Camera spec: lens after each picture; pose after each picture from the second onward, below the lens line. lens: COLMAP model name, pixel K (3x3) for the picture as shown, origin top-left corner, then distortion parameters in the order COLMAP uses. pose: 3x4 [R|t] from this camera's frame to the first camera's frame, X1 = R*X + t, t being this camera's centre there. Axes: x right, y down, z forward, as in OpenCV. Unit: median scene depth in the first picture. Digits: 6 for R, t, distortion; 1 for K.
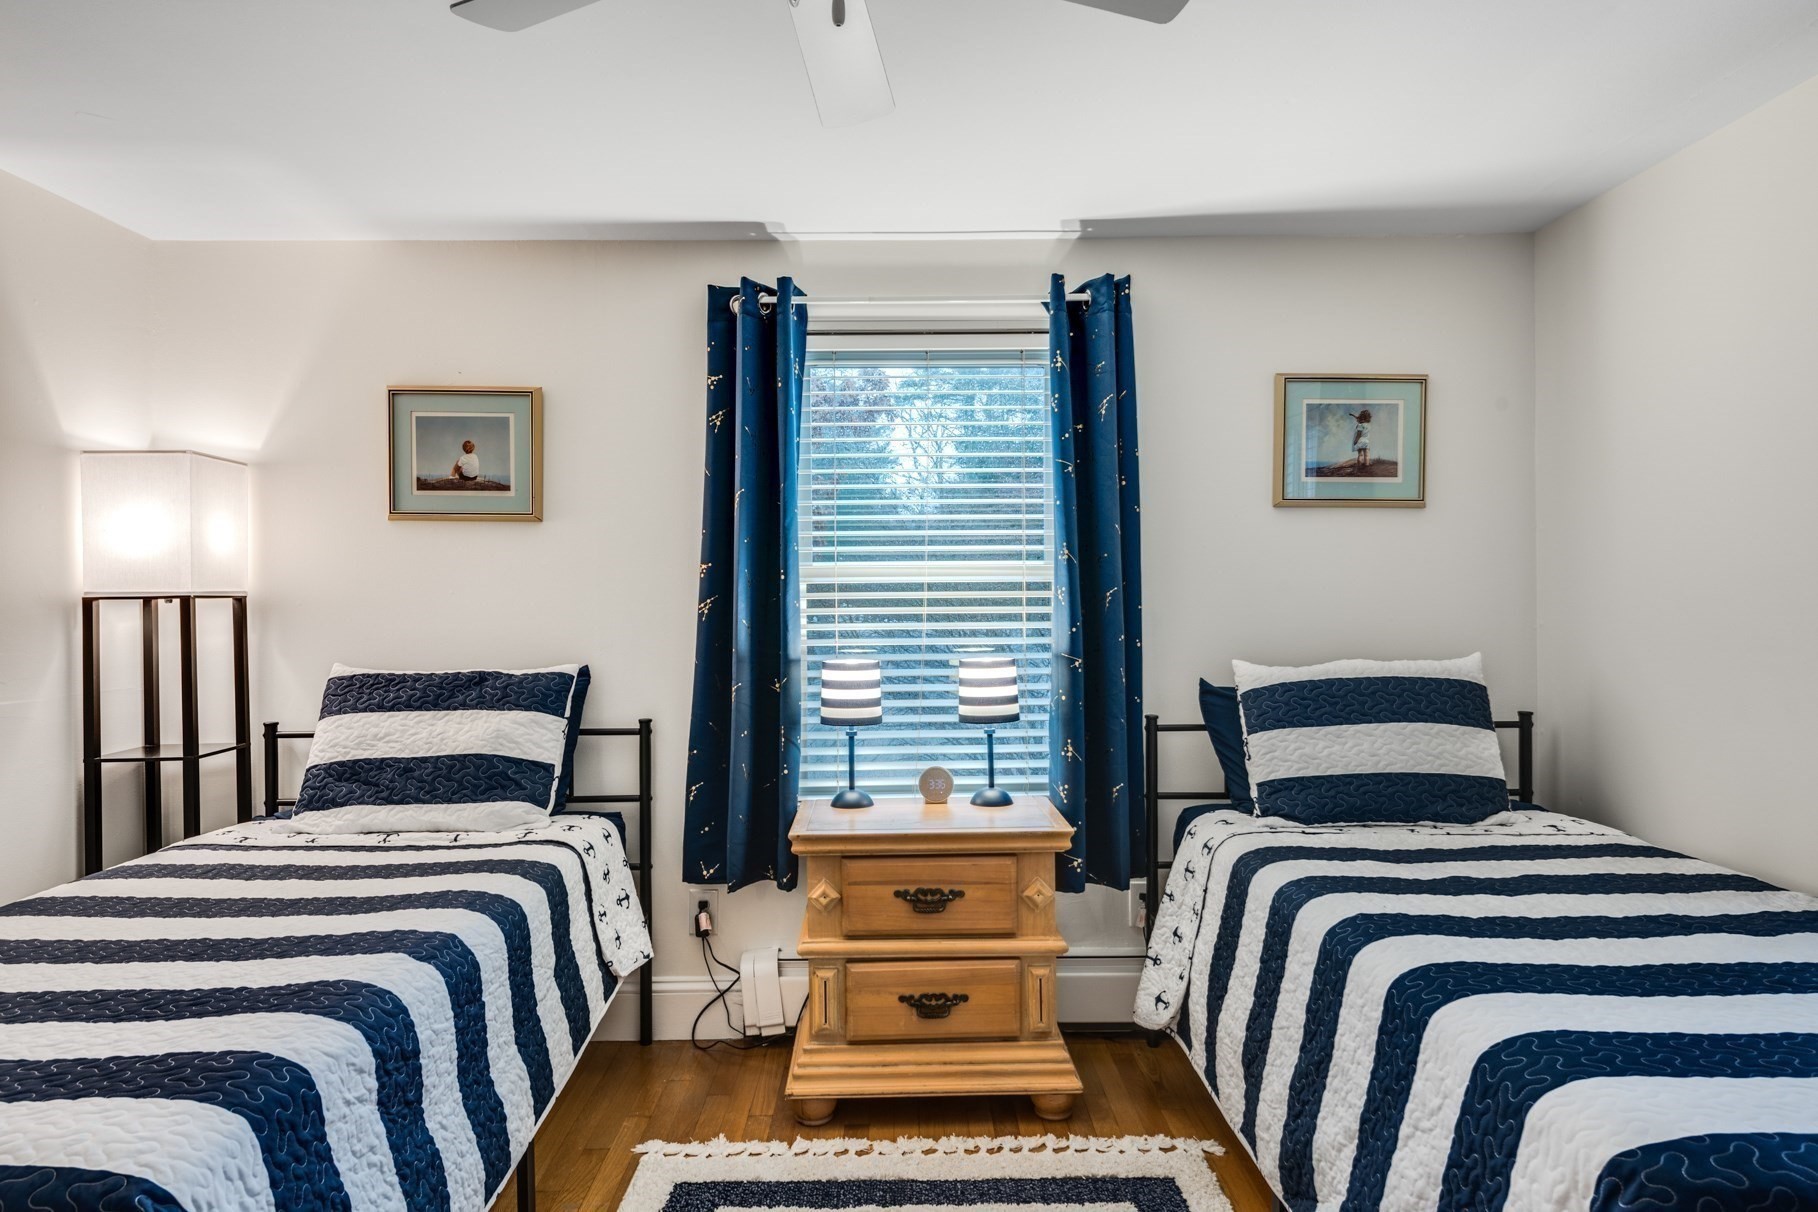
lens RADIAL K [[1089.3, 0, 911.3], [0, 1089.3, 597.3], [0, 0, 1]] dist [0.017135, 0.000490]
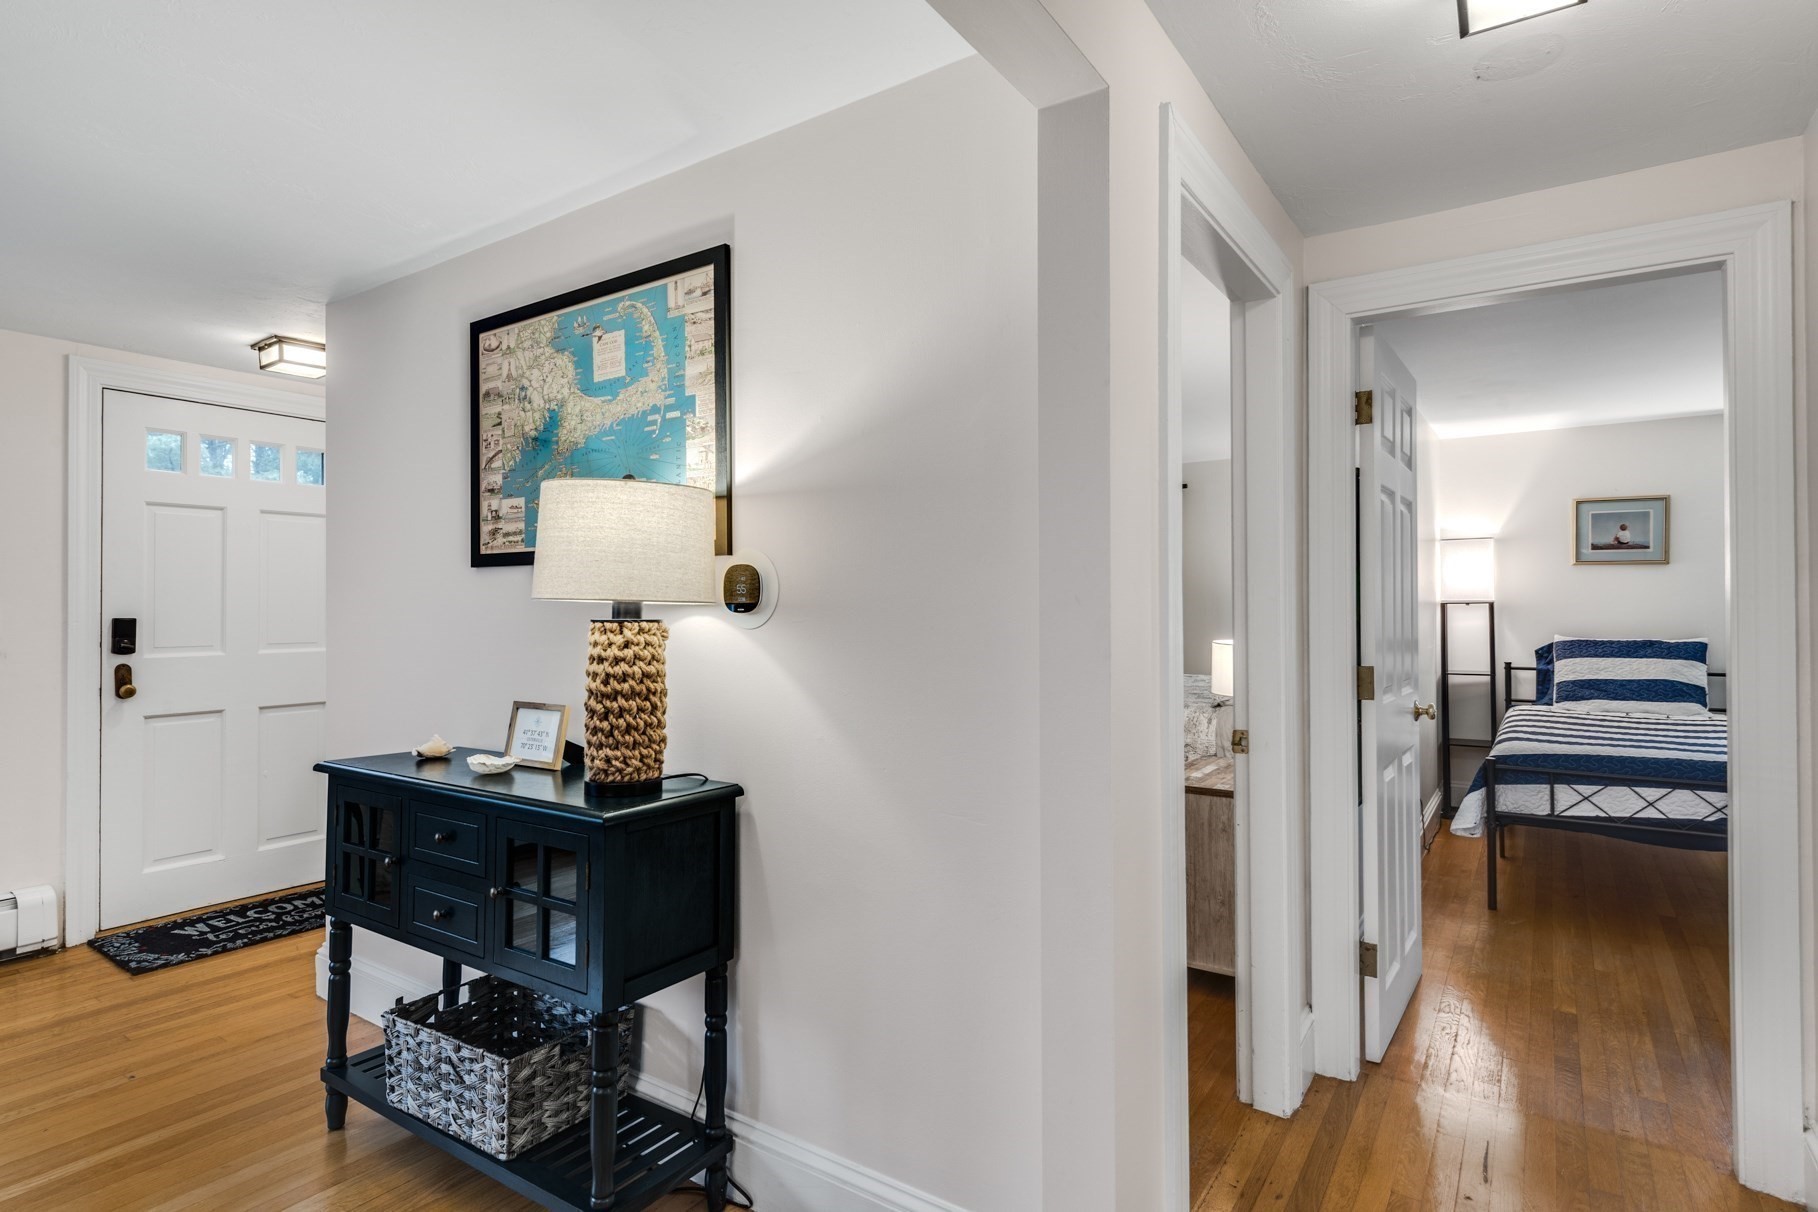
lens RADIAL K [[939.9, 0, 908.6], [0, 939.9, 593.0], [0, 0, 1]] dist [0.003460, -0.000577]
pose [[0.817538, -0.000489, -0.575875, -0.504512], [-0.004391, 0.999965, -0.007084, -0.000918], [0.575858, 0.008320, 0.817507, -1.192905]]
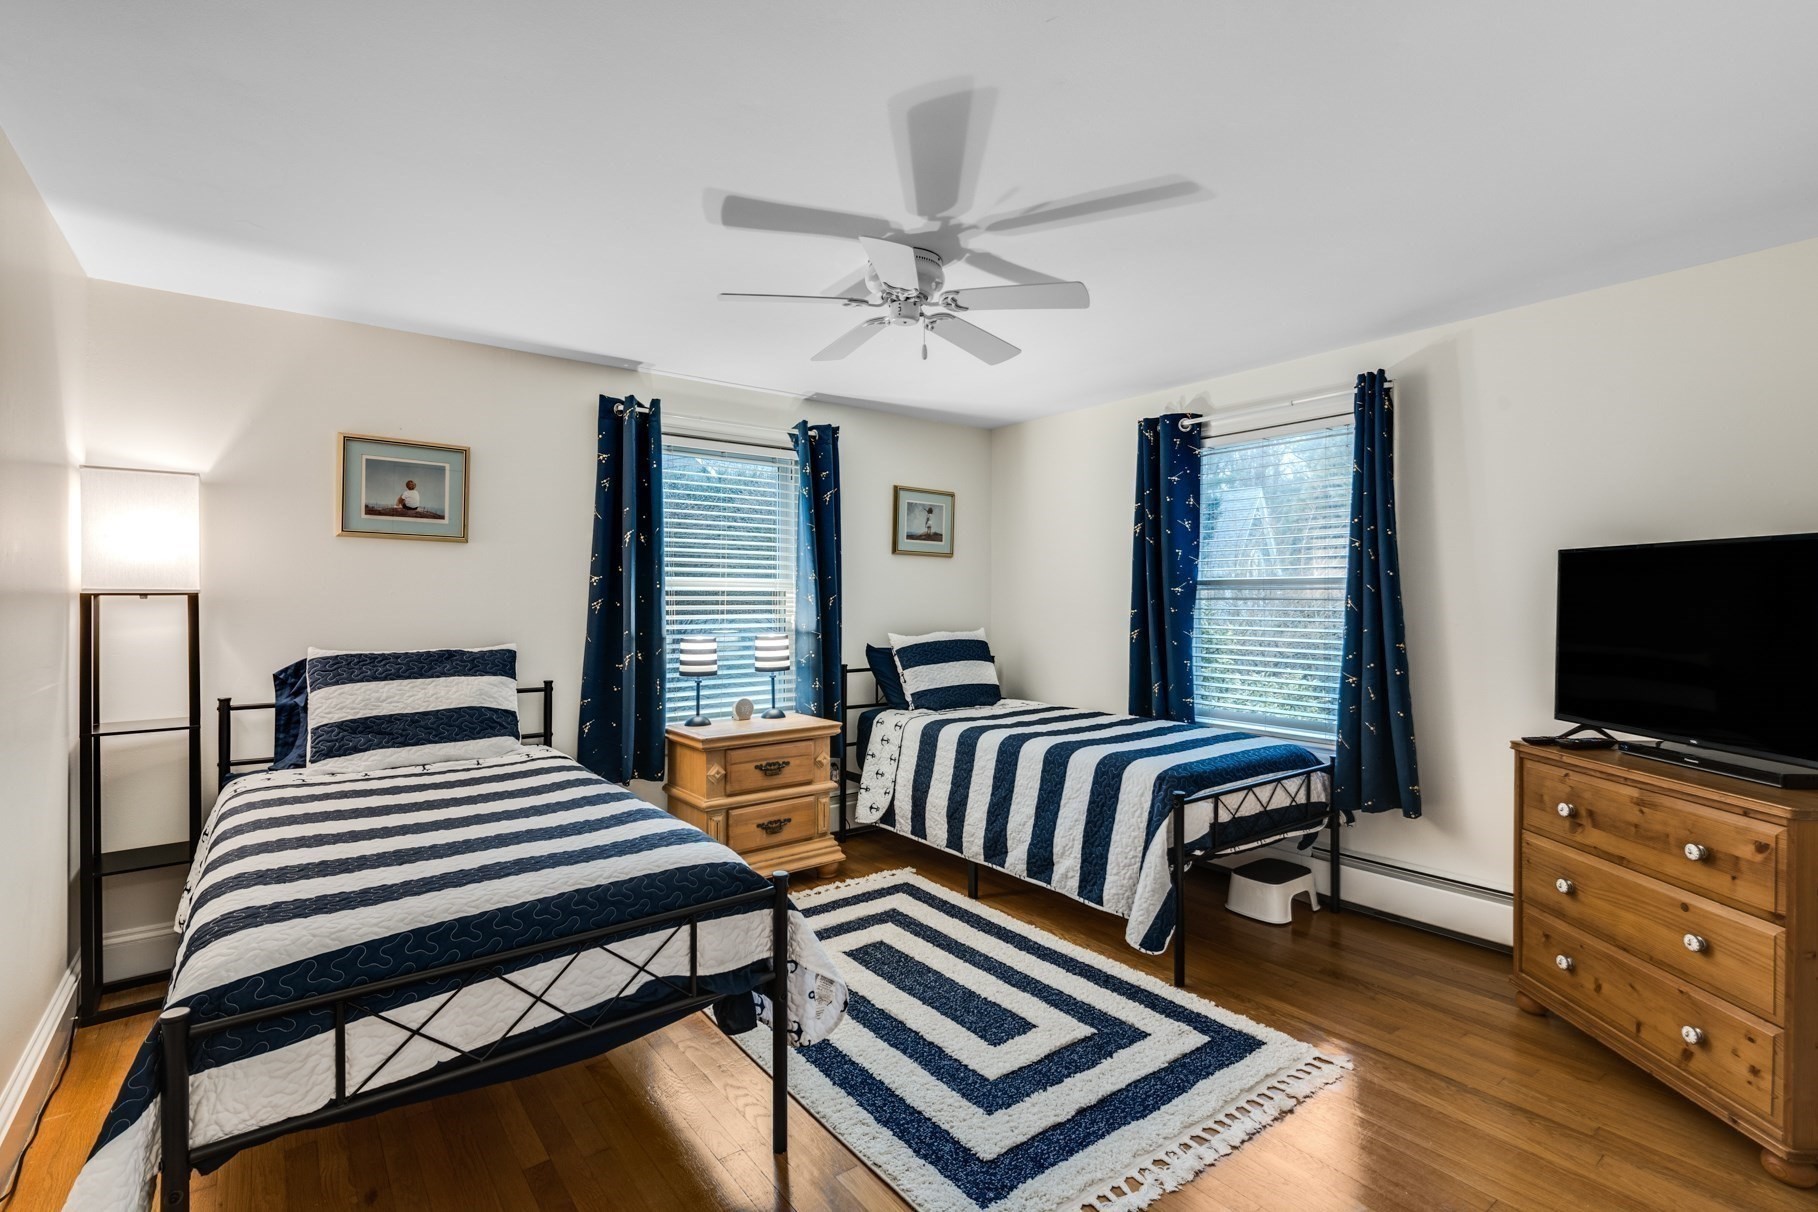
lens RADIAL K [[830.2, 0, 912.7], [0, 830.2, 599.9], [0, 0, 1]] dist [-0.004618, -0.000760]
pose [[0.796653, 0.008274, 0.604380, -0.553768], [-0.007195, 0.999965, -0.004205, 0.004144], [-0.604394, -0.000999, 0.796685, -0.198170]]
